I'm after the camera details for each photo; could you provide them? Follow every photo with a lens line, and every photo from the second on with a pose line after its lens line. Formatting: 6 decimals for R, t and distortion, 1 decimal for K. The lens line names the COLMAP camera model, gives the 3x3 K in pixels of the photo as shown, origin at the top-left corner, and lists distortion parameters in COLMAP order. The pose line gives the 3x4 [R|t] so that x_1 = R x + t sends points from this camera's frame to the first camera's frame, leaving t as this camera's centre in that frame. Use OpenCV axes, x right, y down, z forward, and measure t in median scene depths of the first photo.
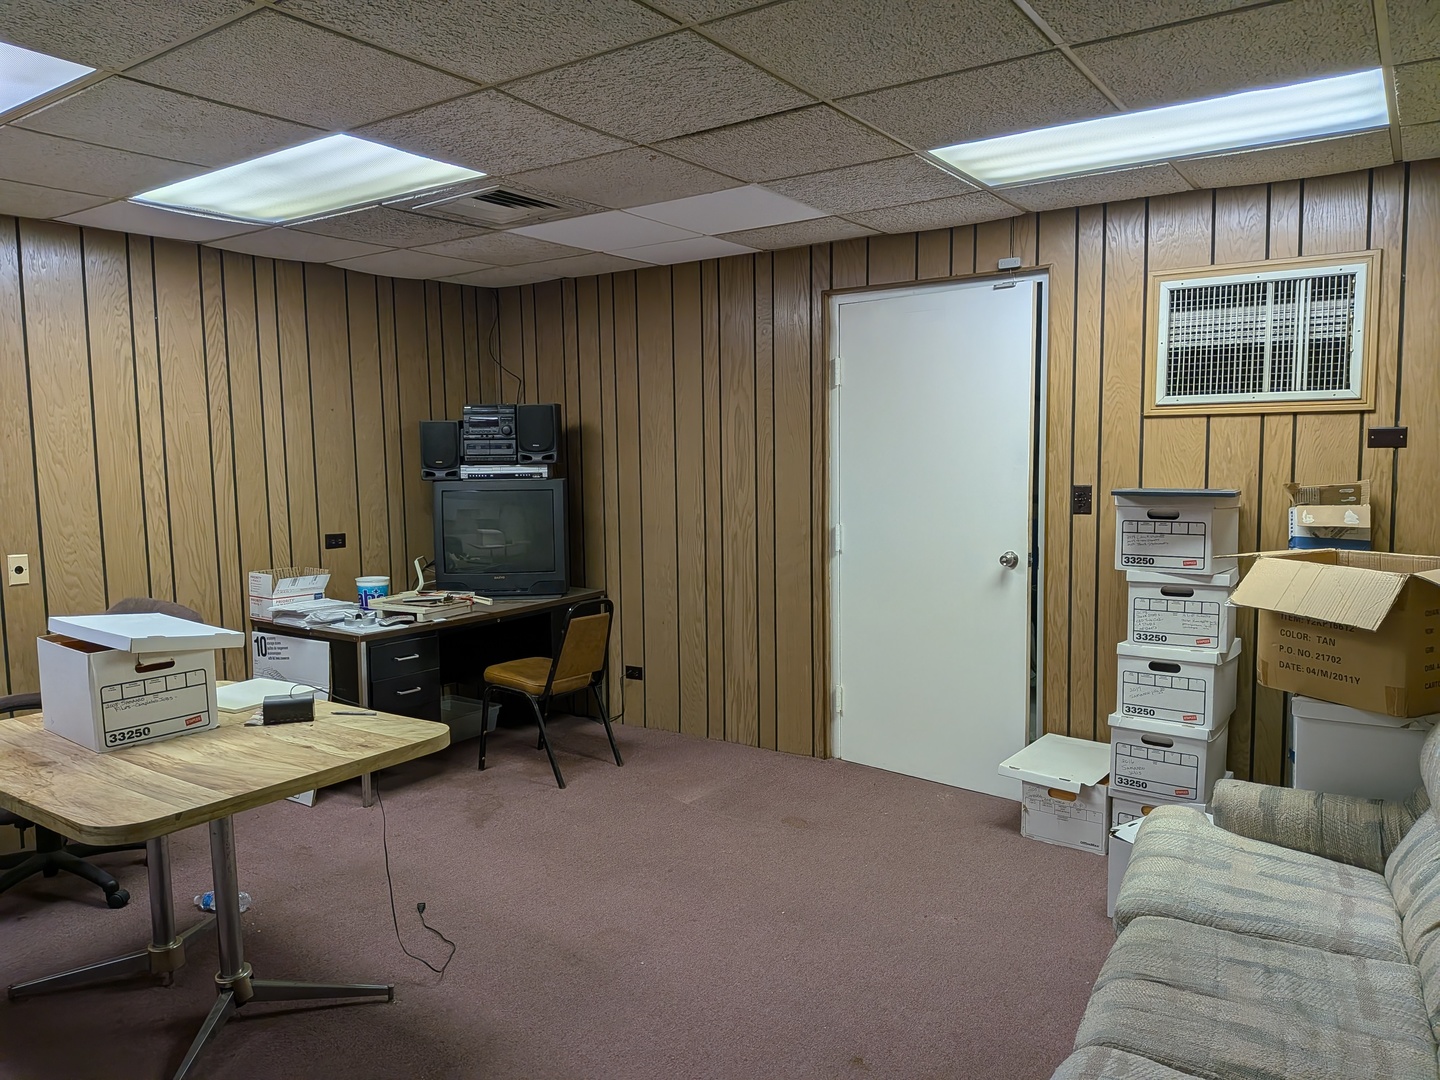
lens RADIAL K [[1023.6, 0, 720.5], [0, 1023.6, 544.5], [0, 0, 1]] dist [0.000104, -0.001174]
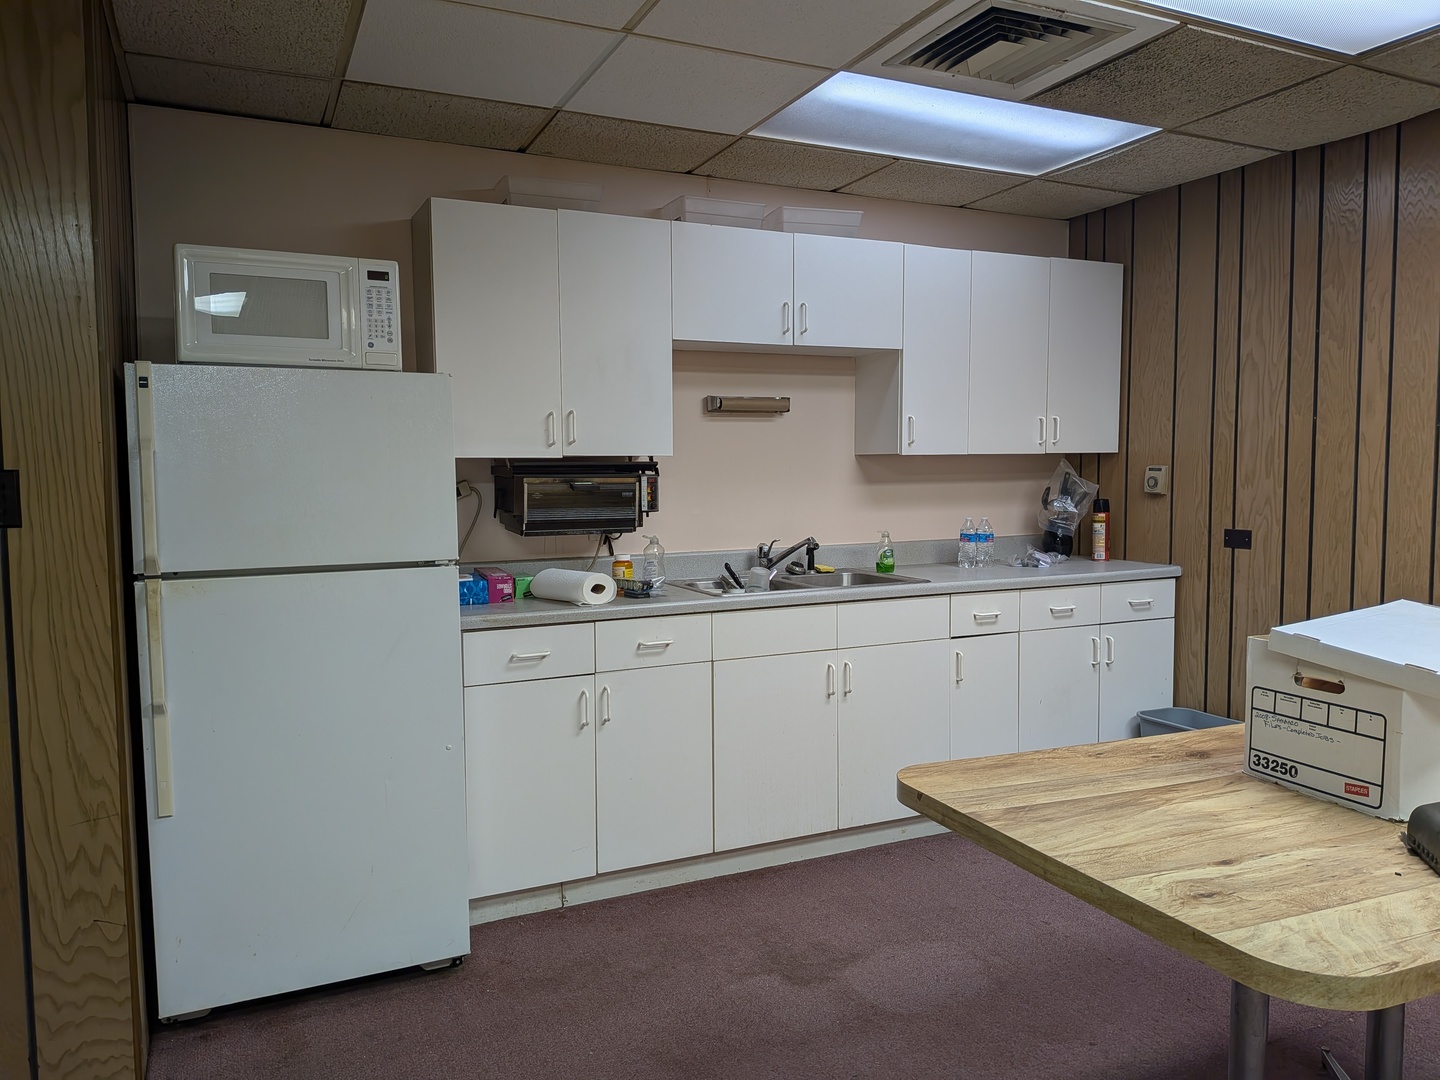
lens RADIAL K [[1023.6, 0, 720.2], [0, 1023.6, 542.0], [0, 0, 1]] dist [0.000104, -0.001174]
pose [[-0.514521, 0.077067, -0.854007, 0.208666], [-0.065473, 0.989514, 0.128742, -0.032072], [0.854974, 0.122154, -0.504080, 1.011750]]
